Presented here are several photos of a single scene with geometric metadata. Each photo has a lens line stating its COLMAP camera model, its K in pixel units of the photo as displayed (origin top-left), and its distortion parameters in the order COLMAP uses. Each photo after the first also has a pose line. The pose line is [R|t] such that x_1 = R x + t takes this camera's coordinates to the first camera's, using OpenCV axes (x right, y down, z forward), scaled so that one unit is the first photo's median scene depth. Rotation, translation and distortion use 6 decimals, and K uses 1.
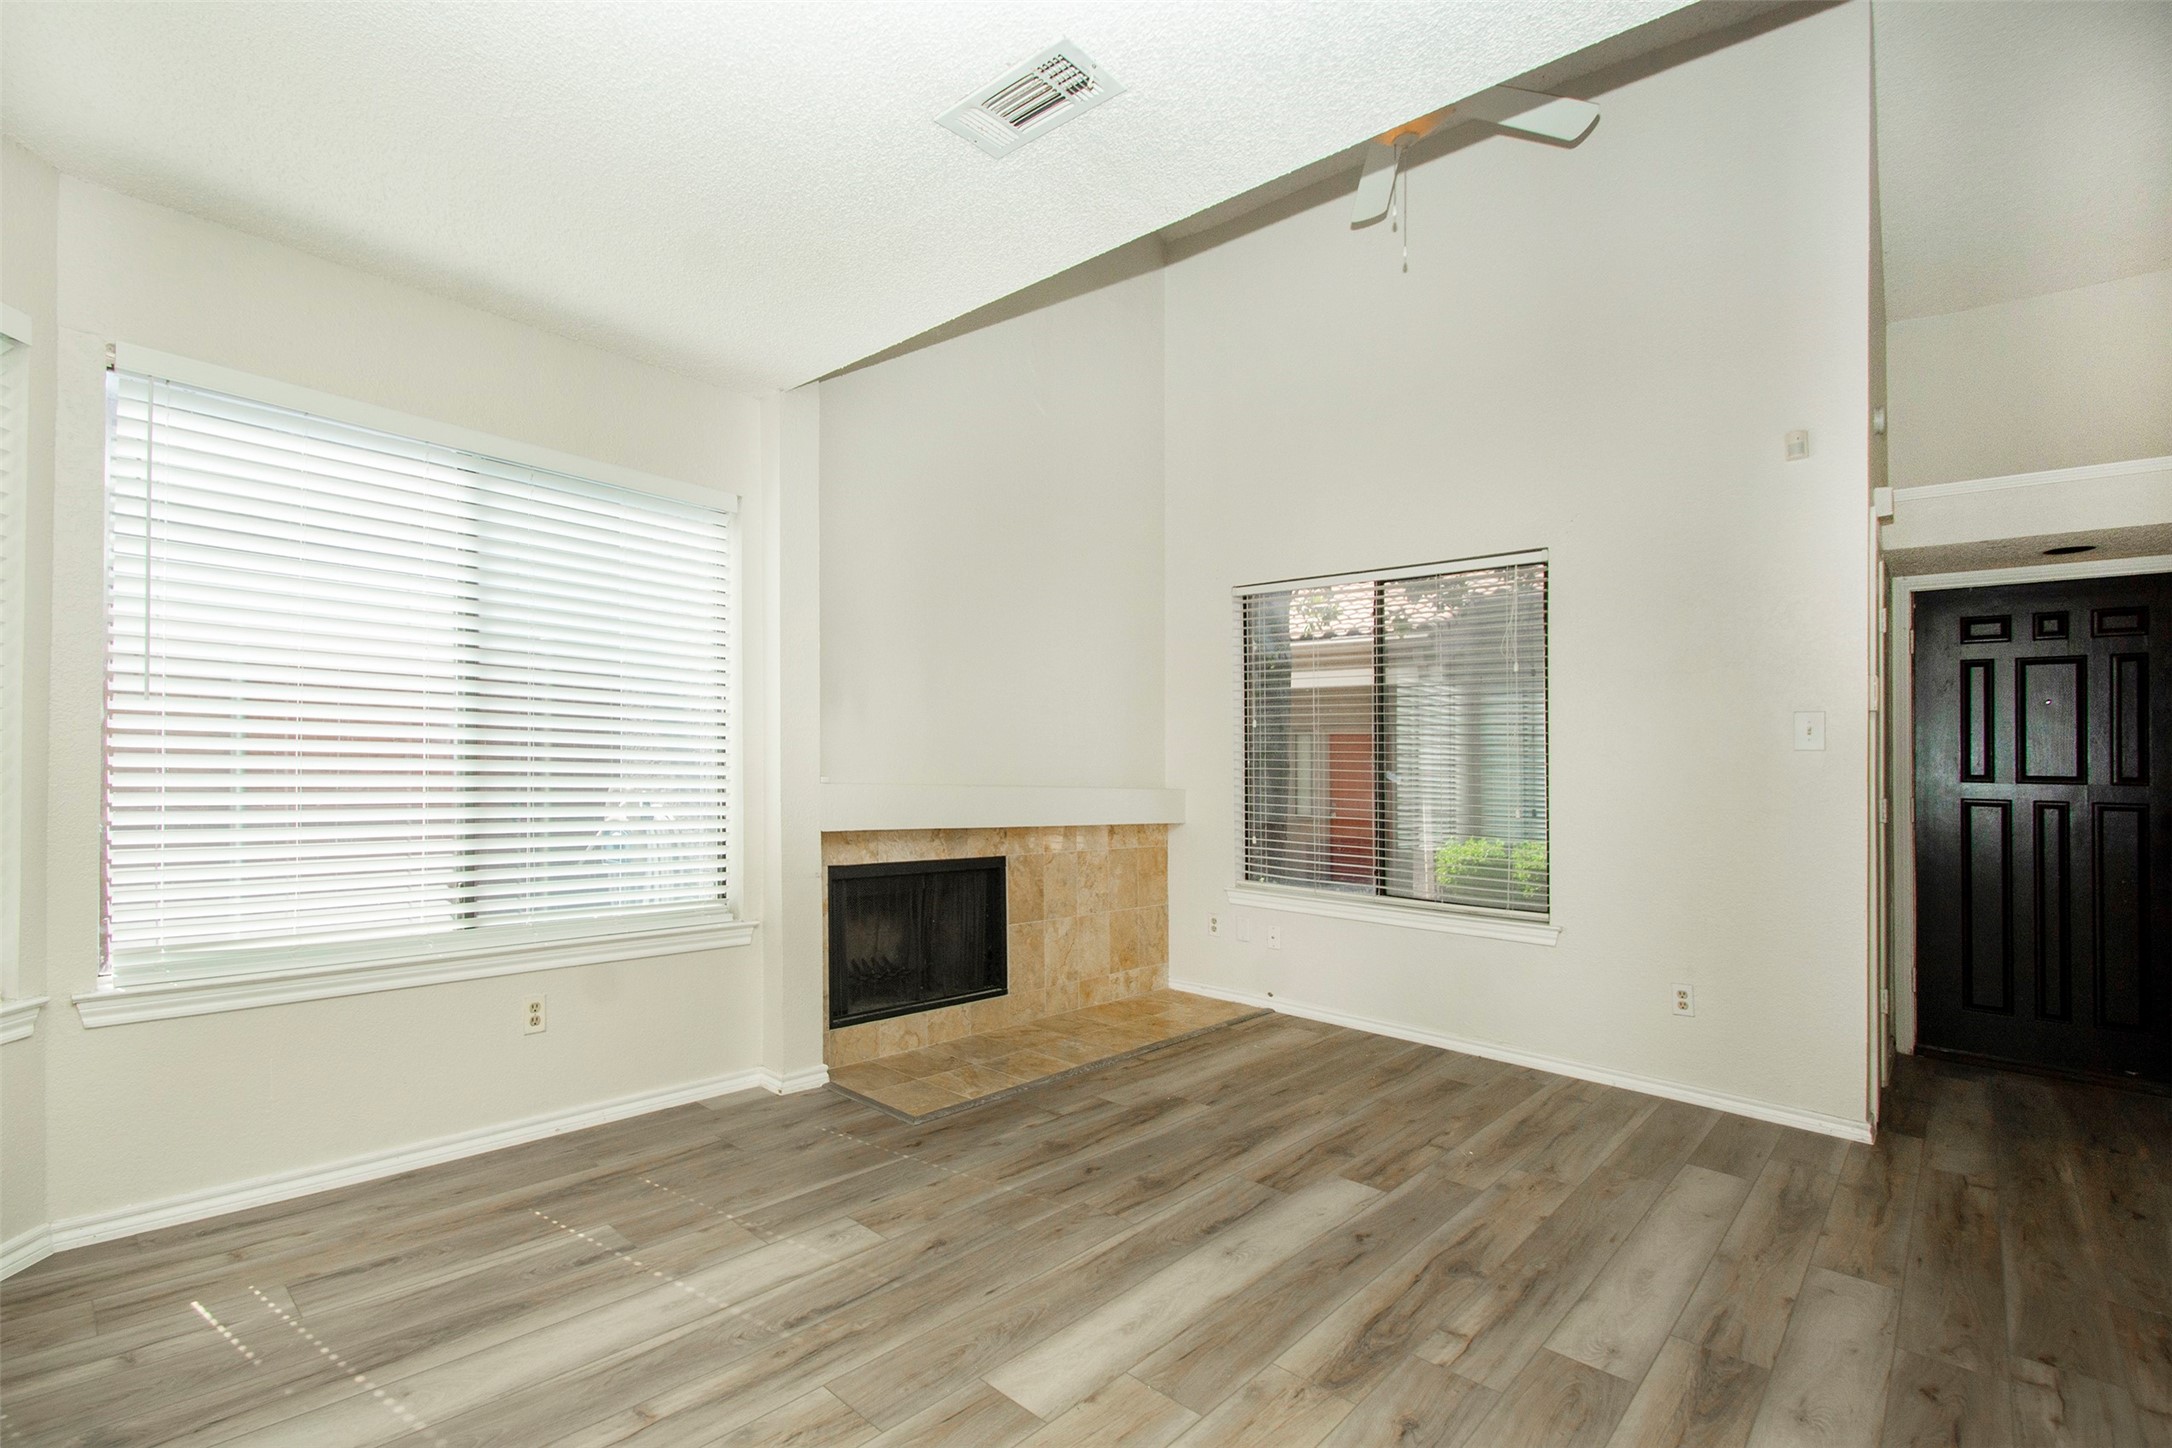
lens RADIAL K [[1034.6, 0, 1007.4], [0, 1034.6, 724.1], [0, 0, 1]] dist [0.001830, -0.014183]
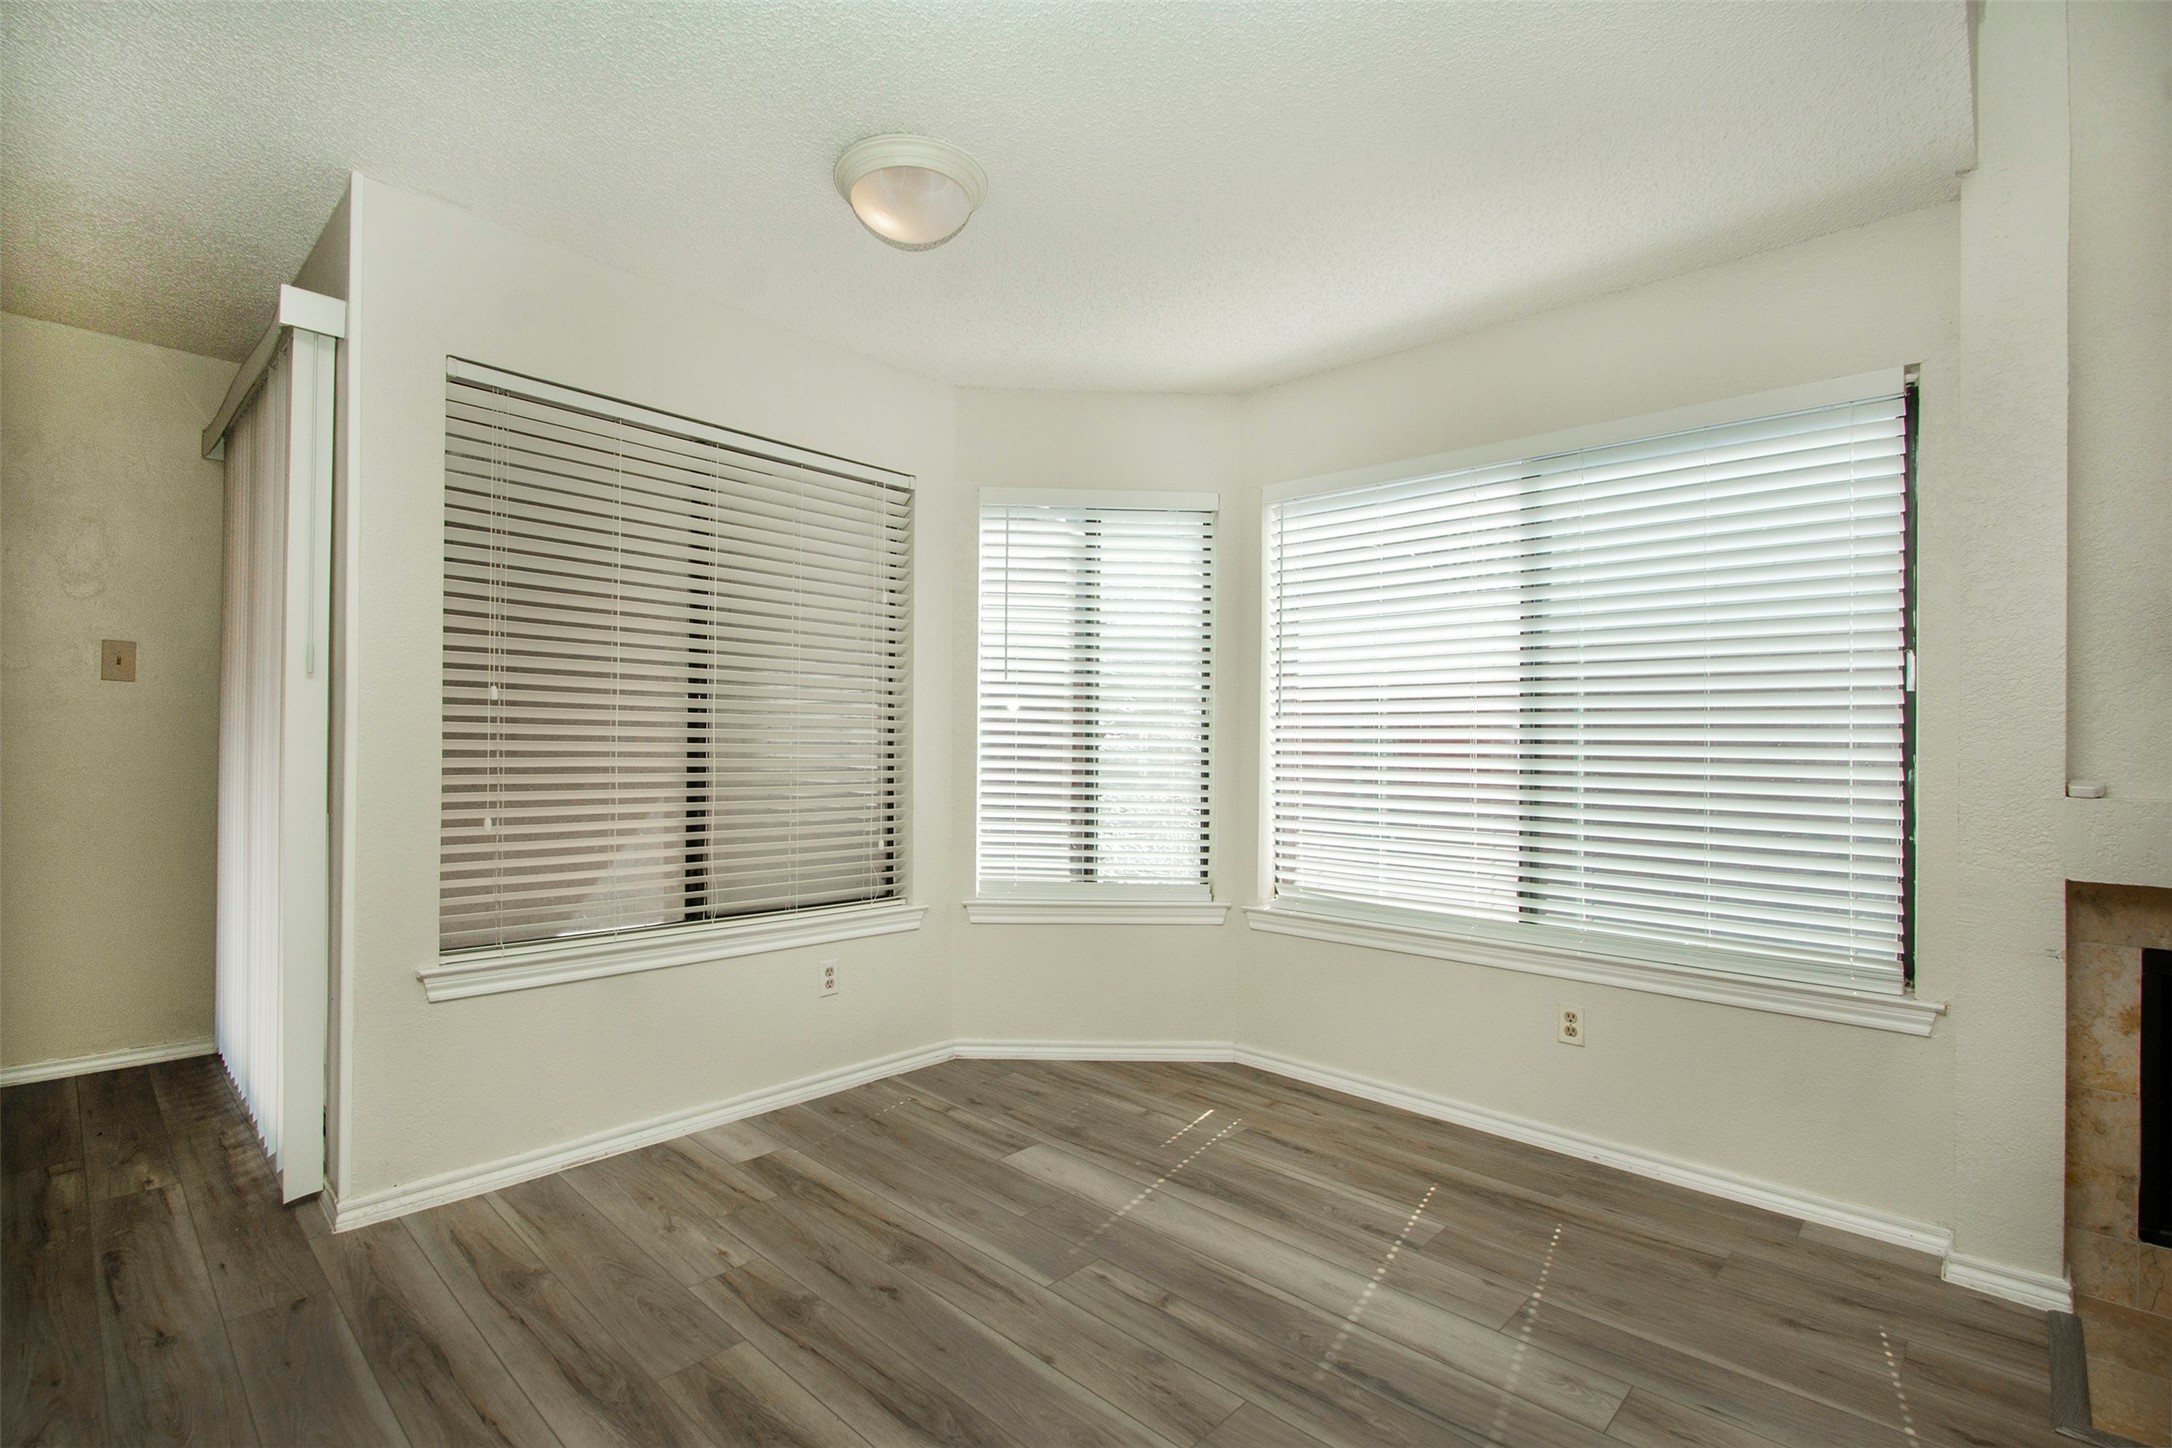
lens RADIAL K [[970.0, 0, 1015.7], [0, 970.0, 728.0], [0, 0, 1]] dist [0.003136, -0.010009]
pose [[-0.023150, -0.038935, -0.998974, 0.473665], [0.021282, 0.998996, -0.039429, 0.031136], [0.999505, -0.022173, -0.022298, 0.520121]]
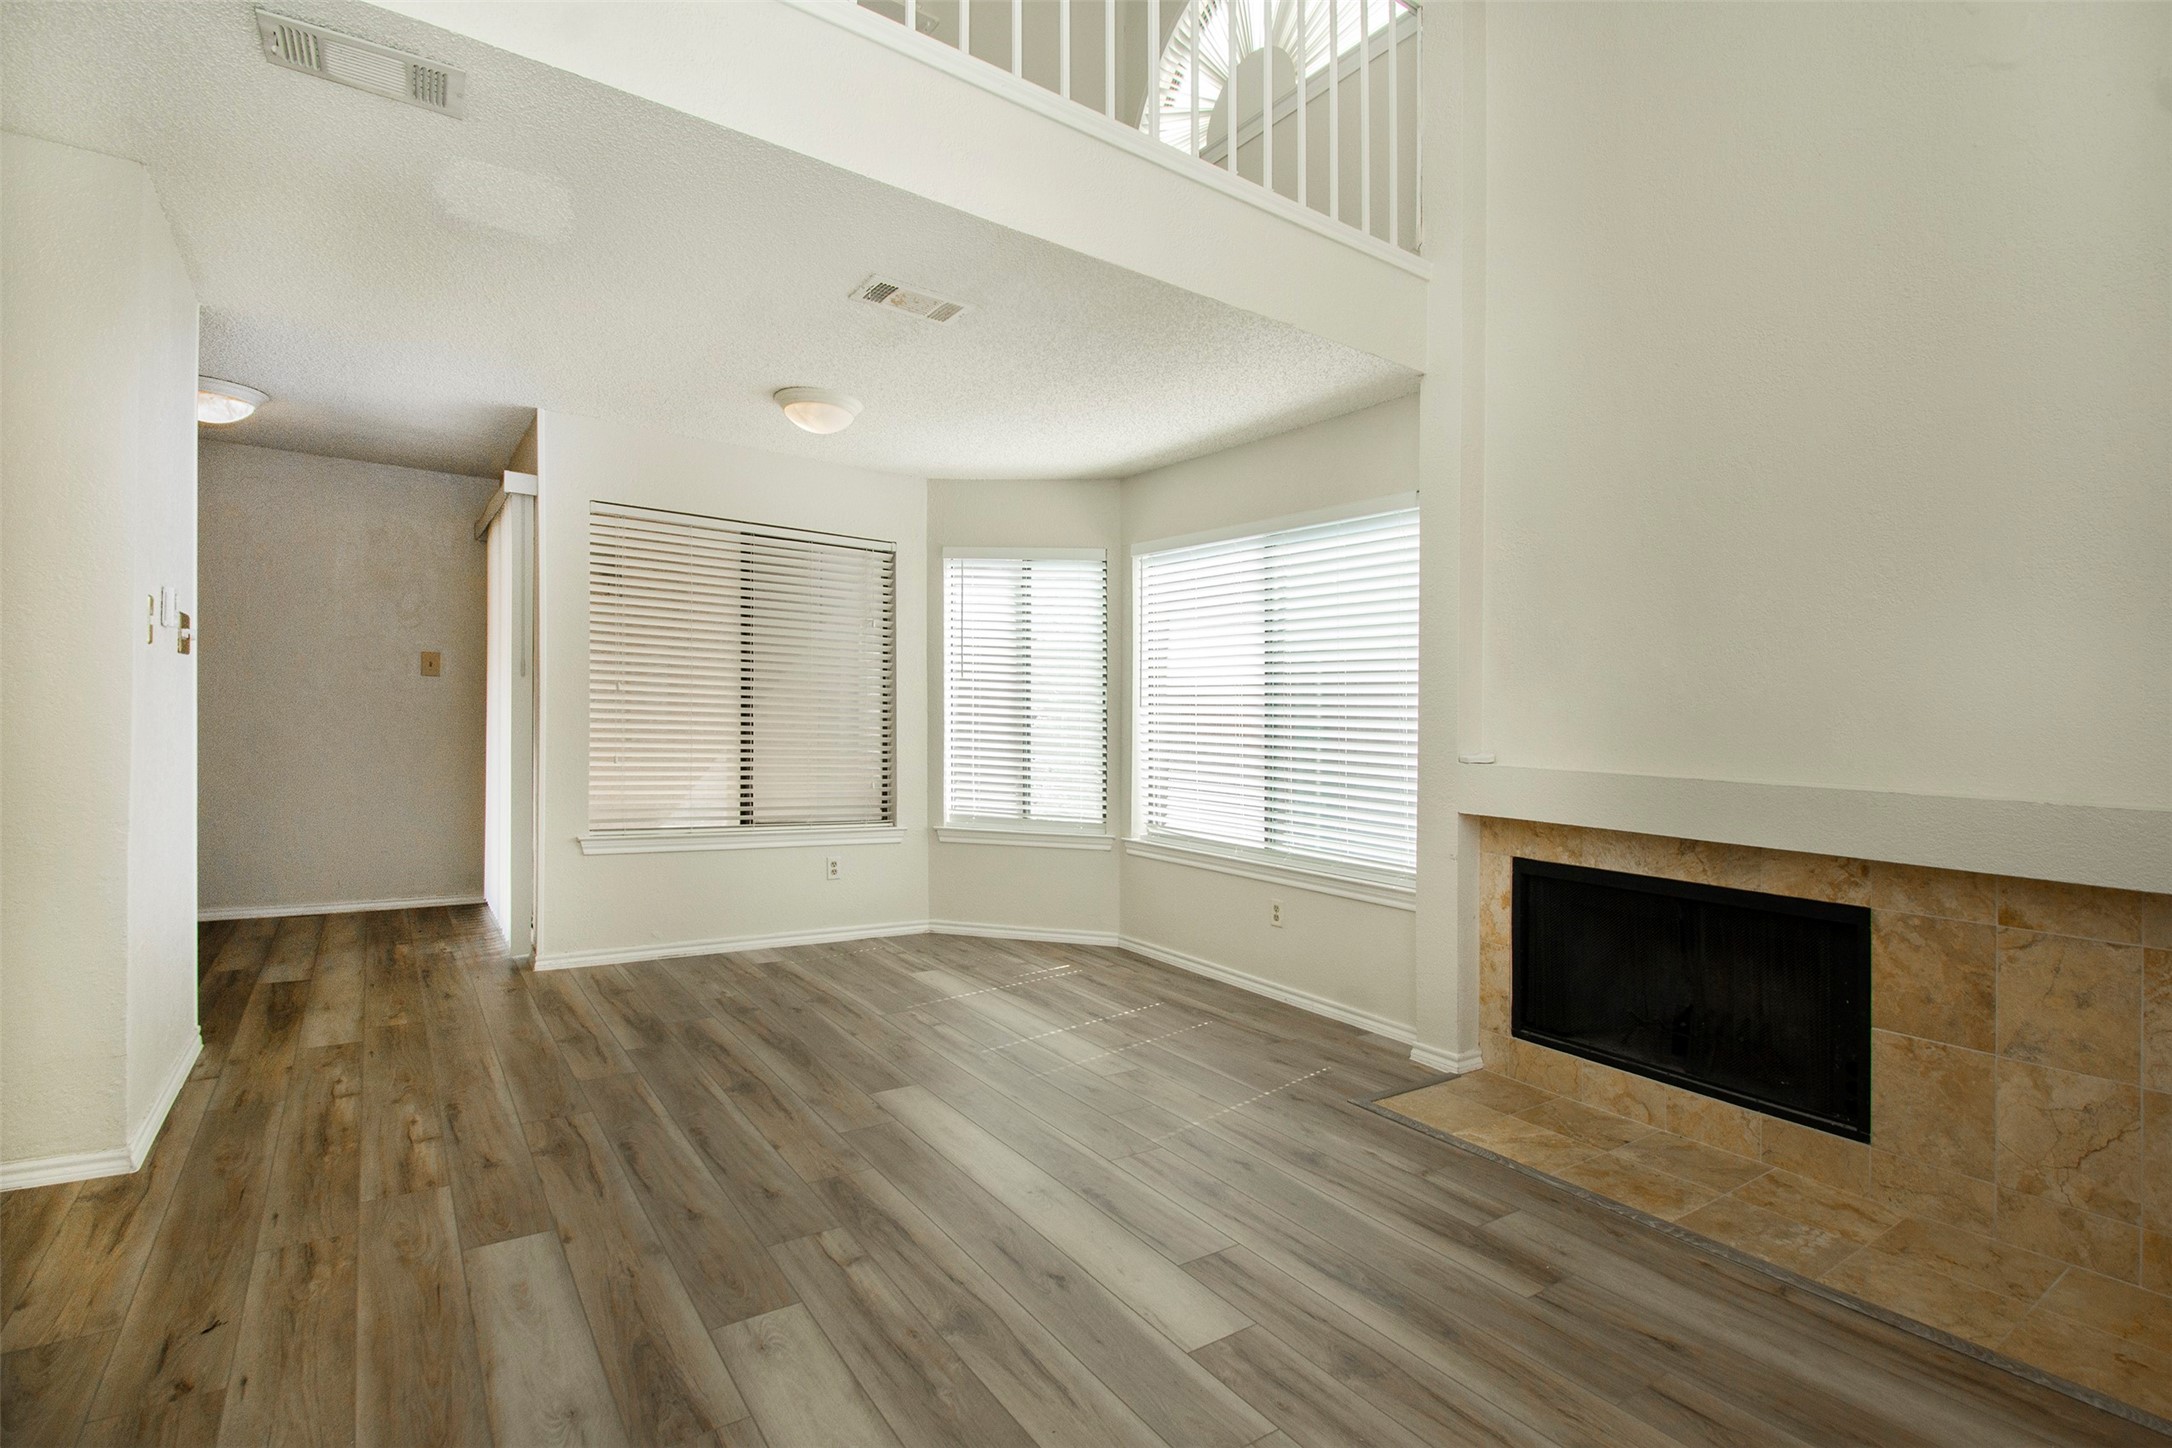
lens RADIAL K [[1017.9, 0, 1086.0], [0, 1017.9, 724.0], [0, 0, 1]] dist [0.009797, -0.013488]
pose [[-0.201236, -0.032187, -0.979014, 1.015847], [-0.004052, 0.999479, -0.032027, 0.064791], [0.979534, -0.002478, -0.201262, 1.041618]]
